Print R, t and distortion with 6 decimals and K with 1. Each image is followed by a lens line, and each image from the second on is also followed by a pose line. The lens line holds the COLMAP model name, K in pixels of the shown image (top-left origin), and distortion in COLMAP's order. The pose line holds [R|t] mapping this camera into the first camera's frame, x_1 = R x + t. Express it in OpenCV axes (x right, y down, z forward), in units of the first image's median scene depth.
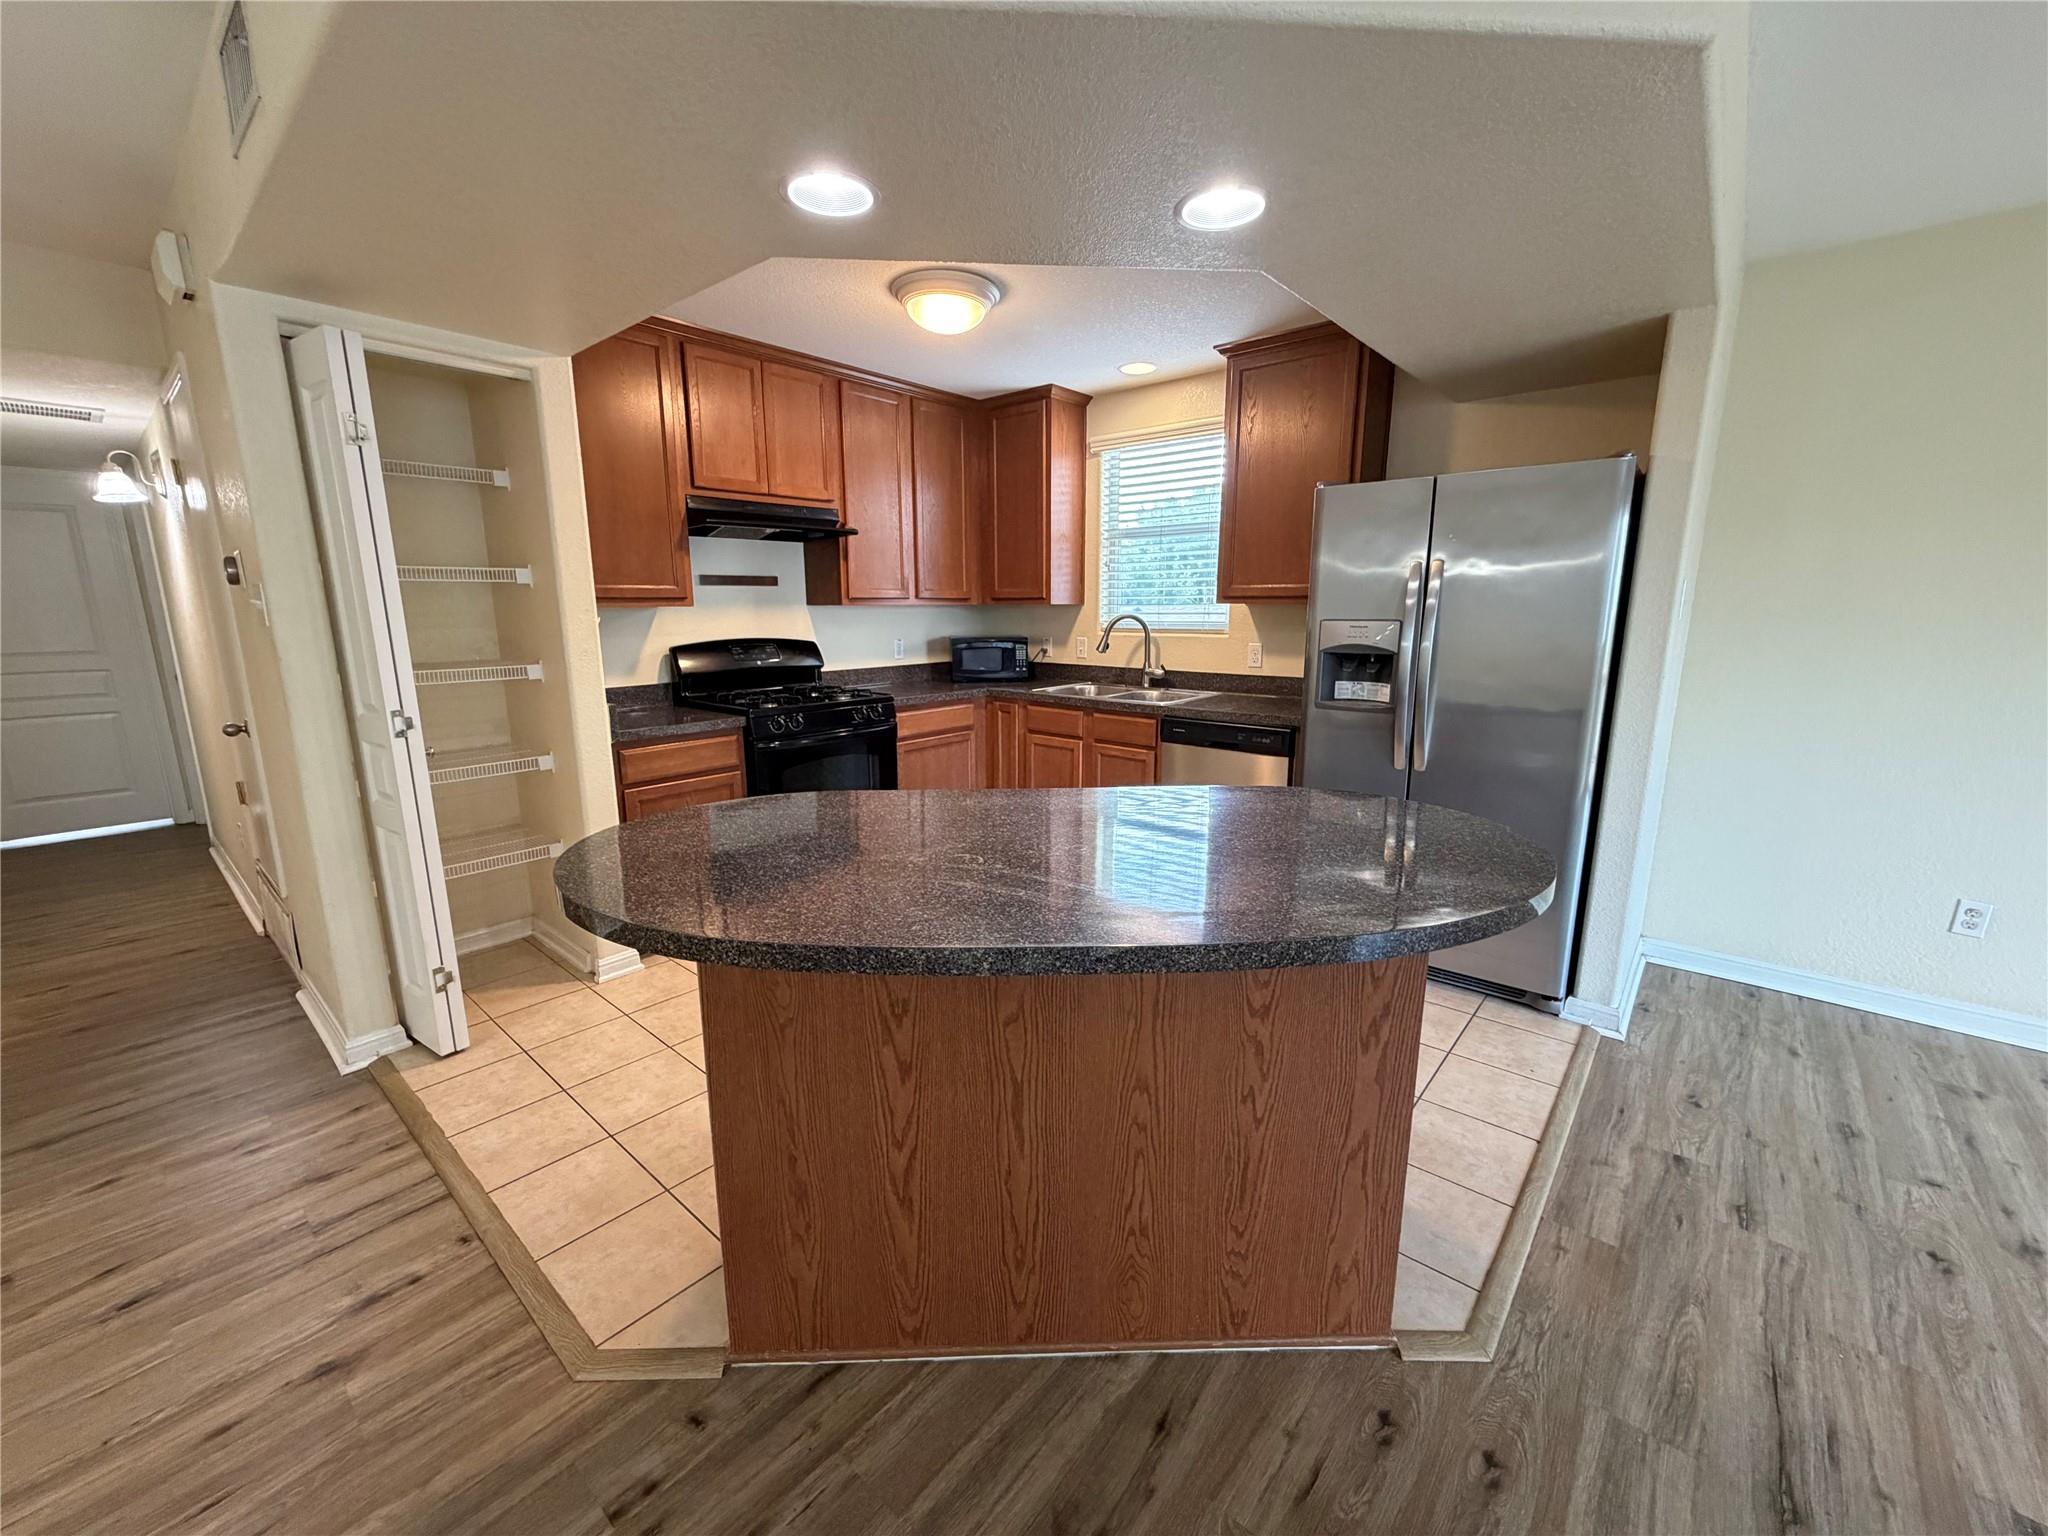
lens RADIAL K [[817.3, 0, 1018.1], [0, 817.3, 767.7], [0, 0, 1]] dist [-0.000439, 0.000335]
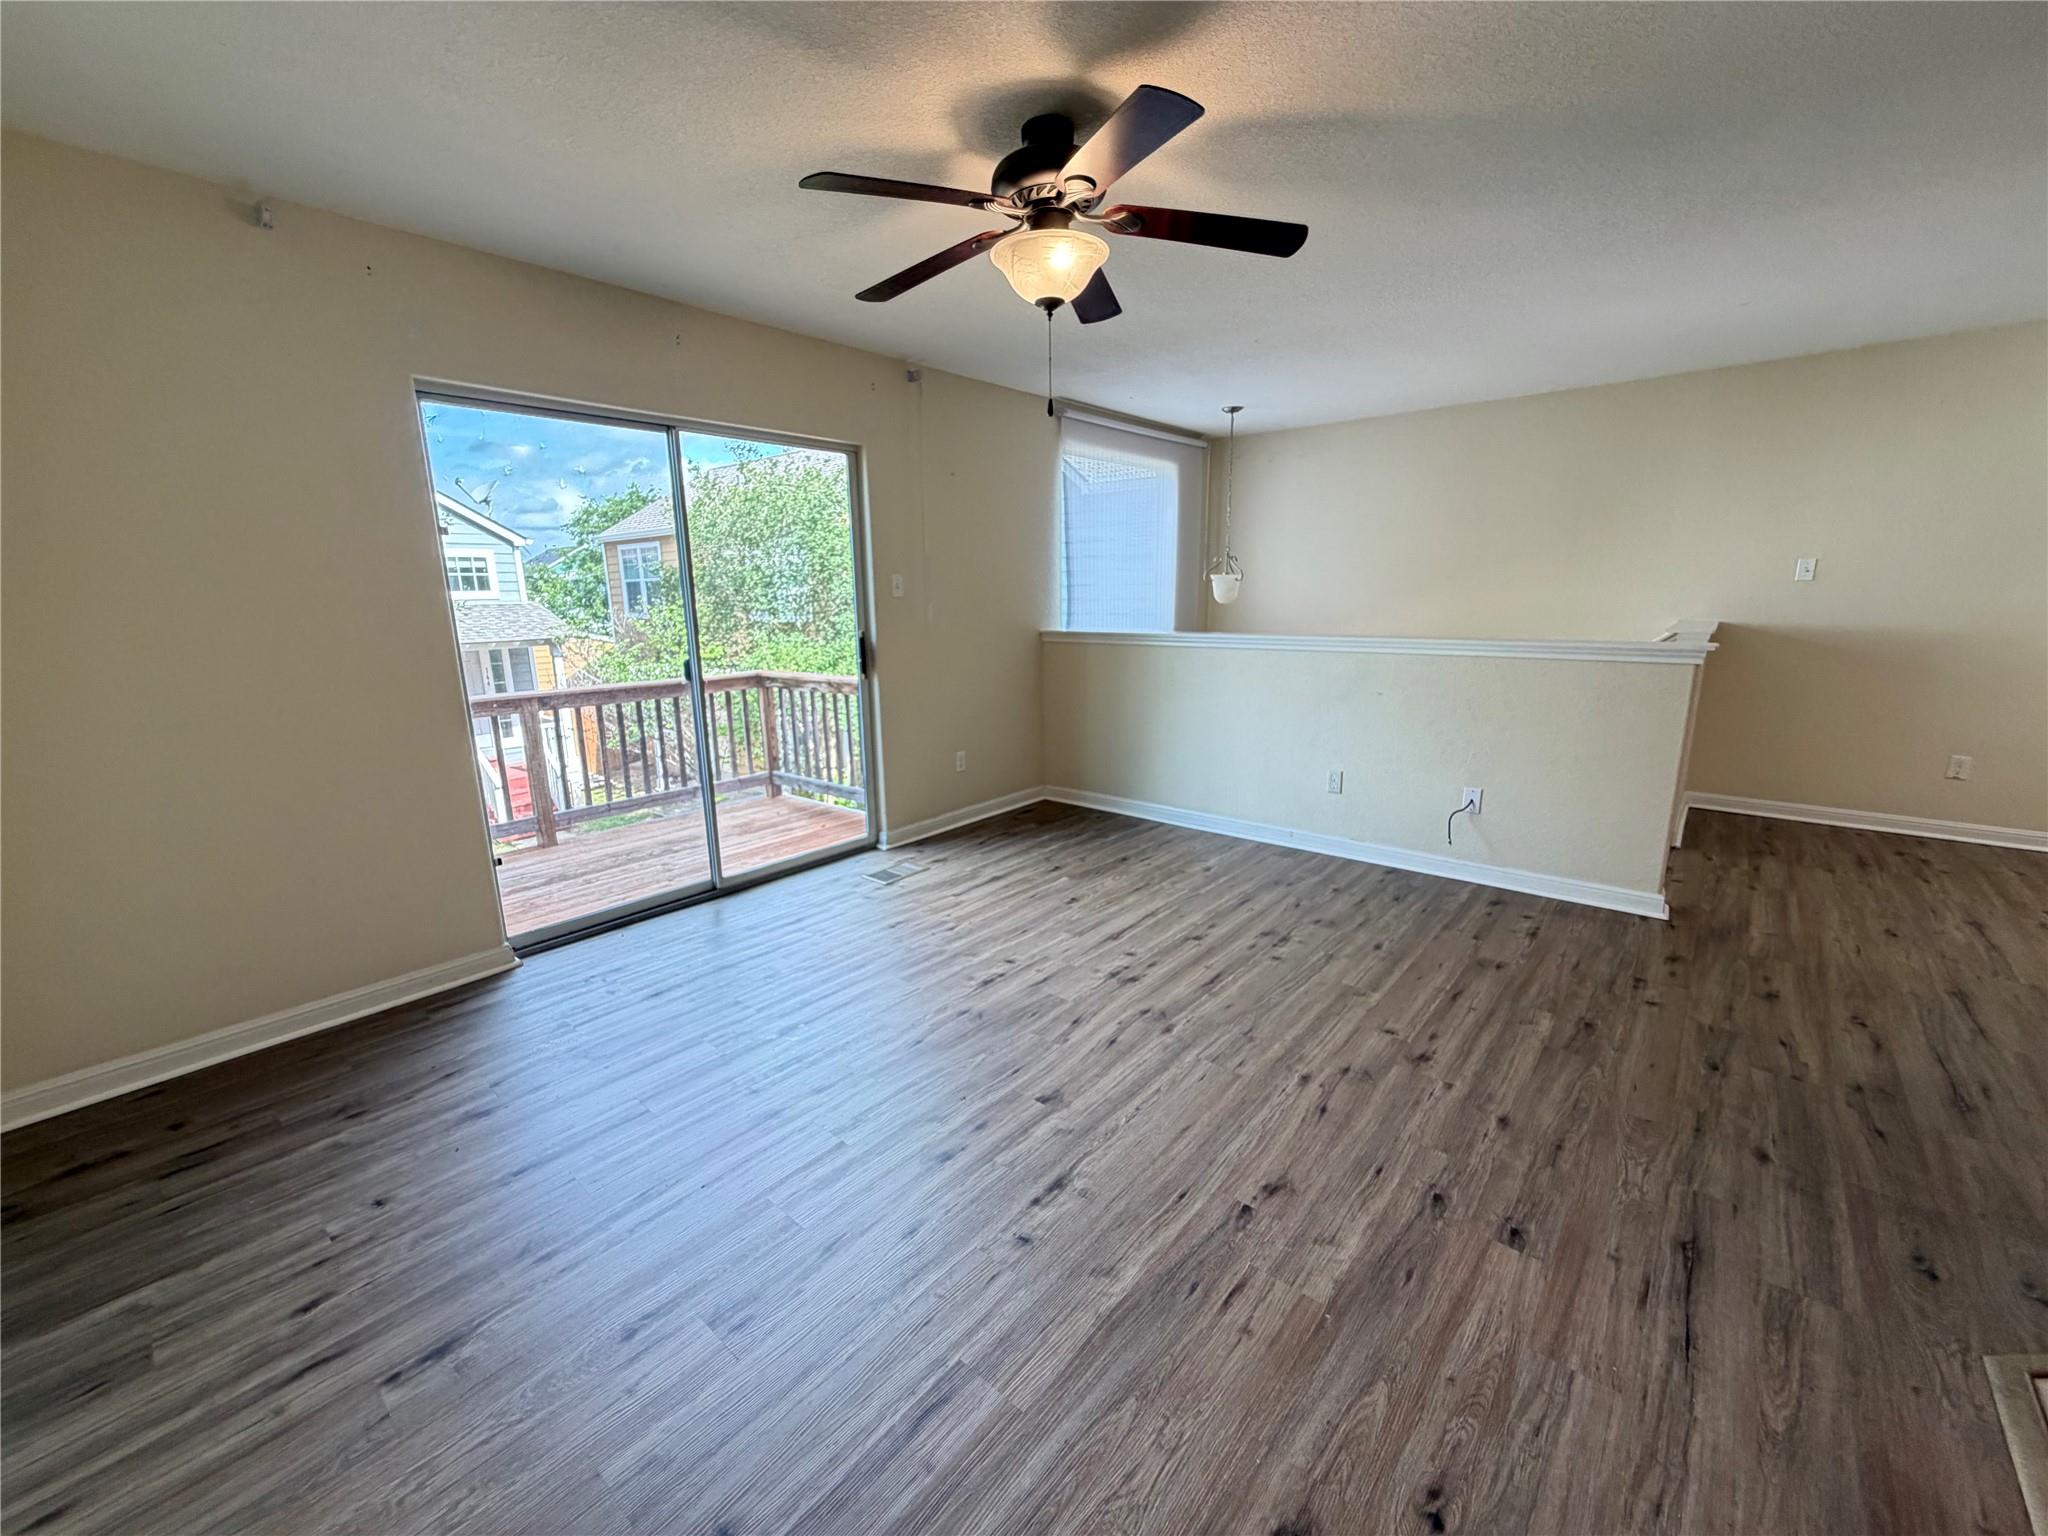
lens RADIAL K [[817.3, 0, 1018.1], [0, 817.3, 767.7], [0, 0, 1]] dist [-0.000439, 0.000335]
pose [[-0.999798, 0.019882, 0.003039, 1.263355], [0.019418, 0.914744, 0.403566, -0.235487], [0.005244, 0.403543, -0.914946, 1.187781]]
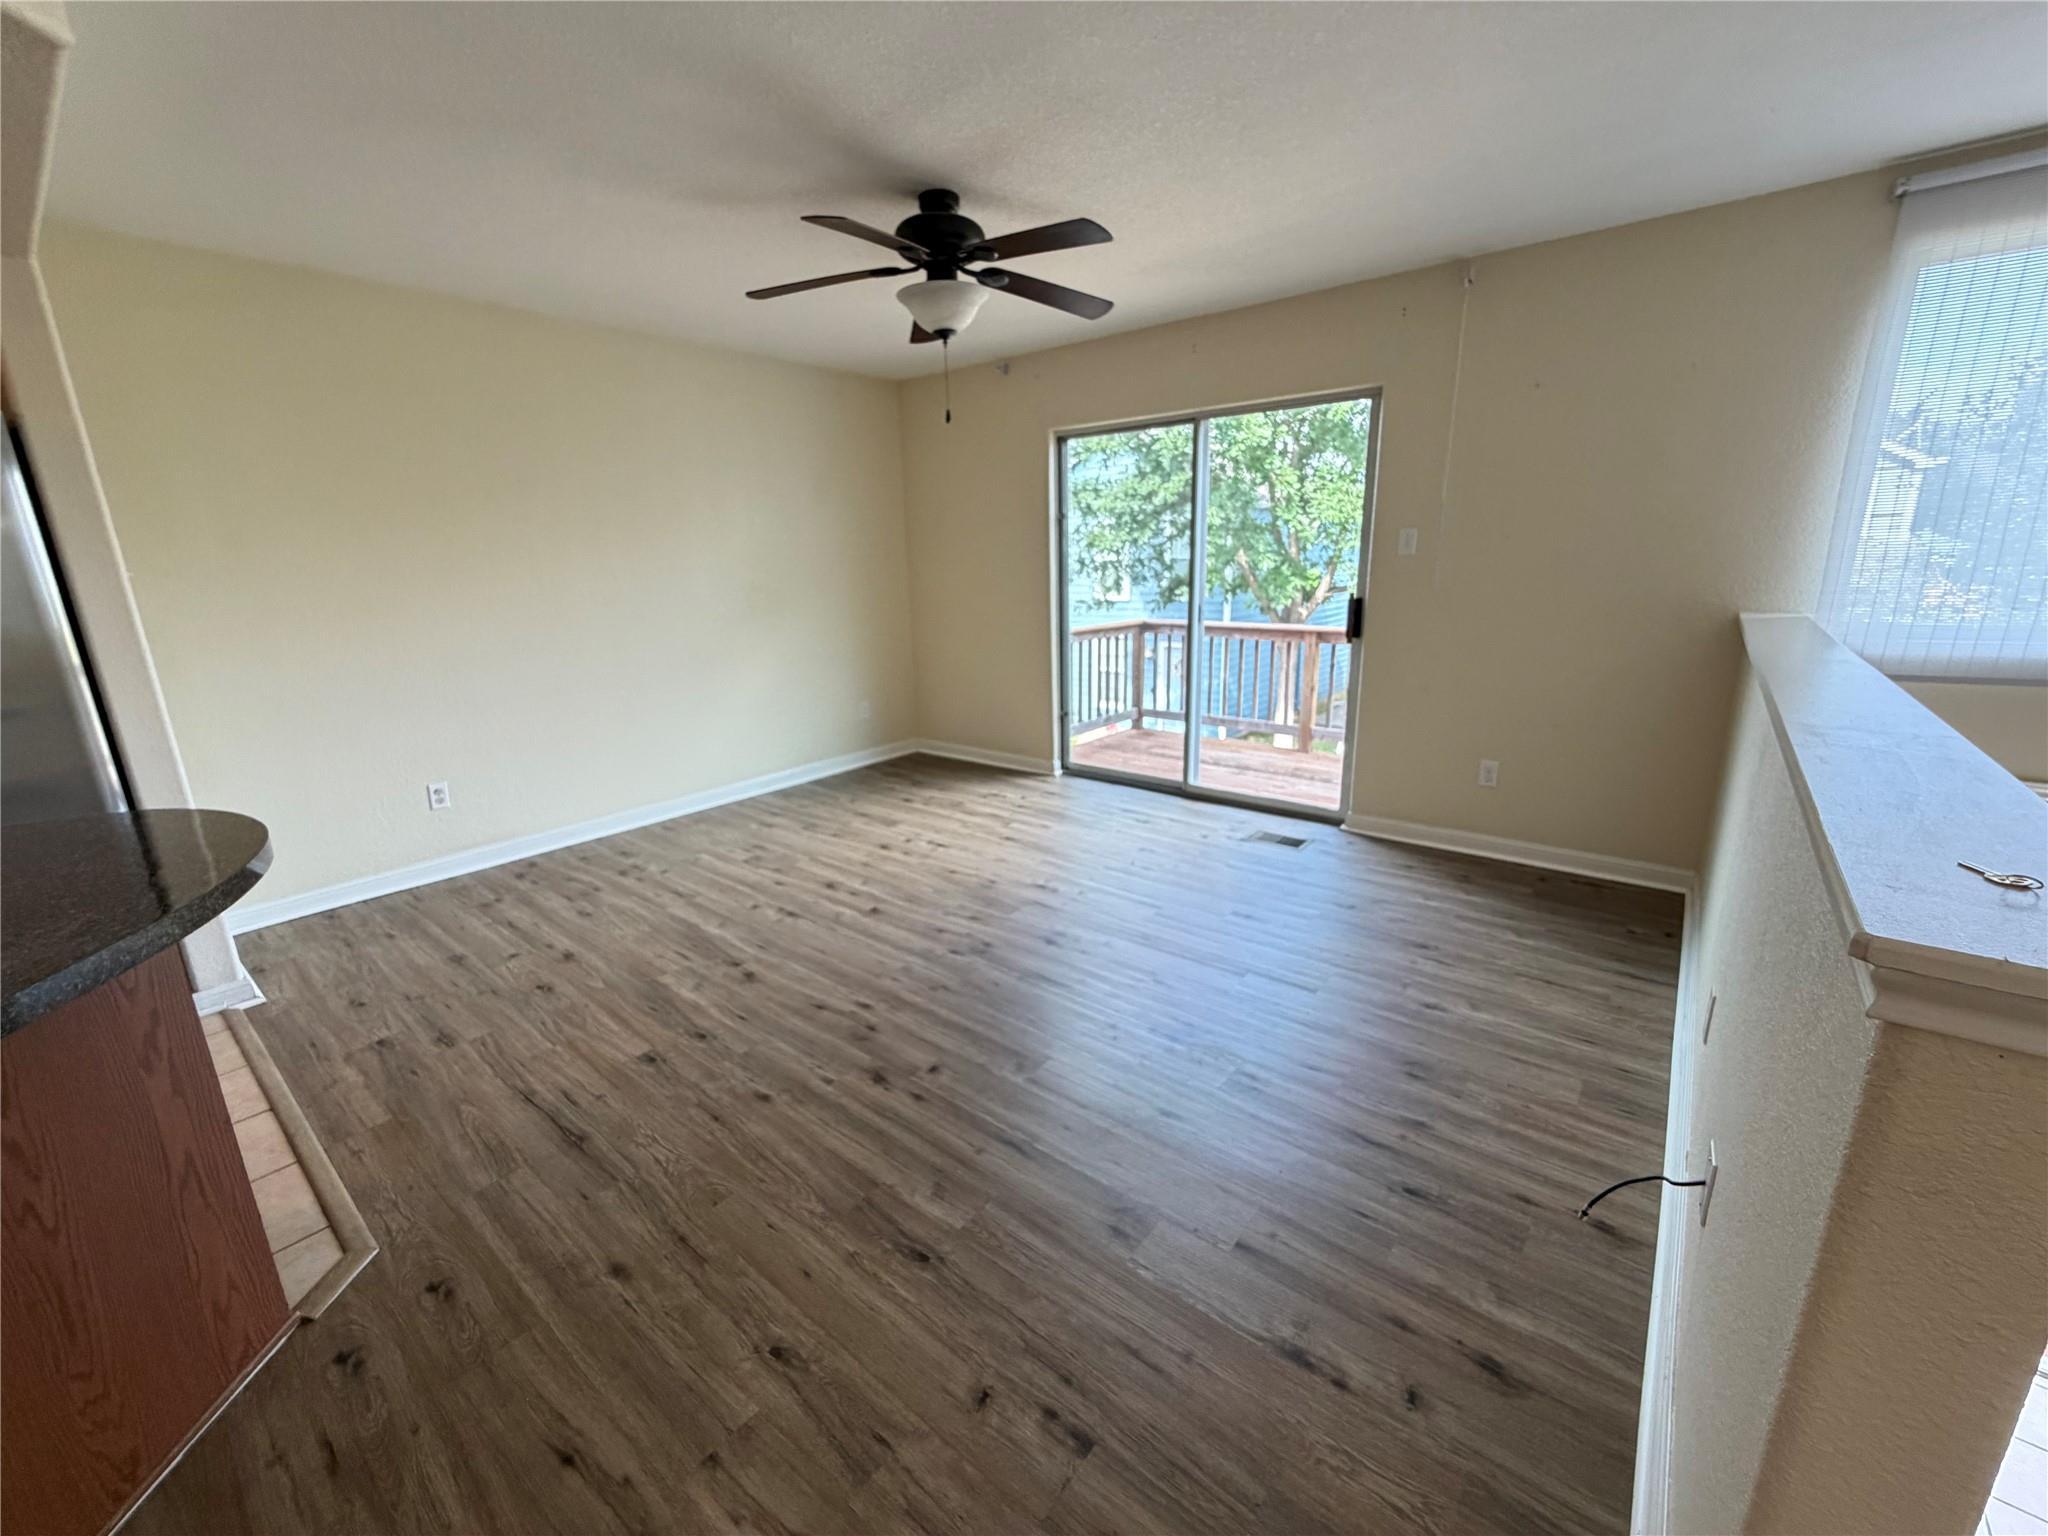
lens RADIAL K [[817.3, 0, 1018.1], [0, 817.3, 767.7], [0, 0, 1]] dist [-0.000439, 0.000335]
pose [[-0.030390, -0.248748, 0.968091, -0.279672], [0.220891, 0.942921, 0.249215, 0.009703], [-0.974825, 0.221416, 0.026291, -0.026881]]
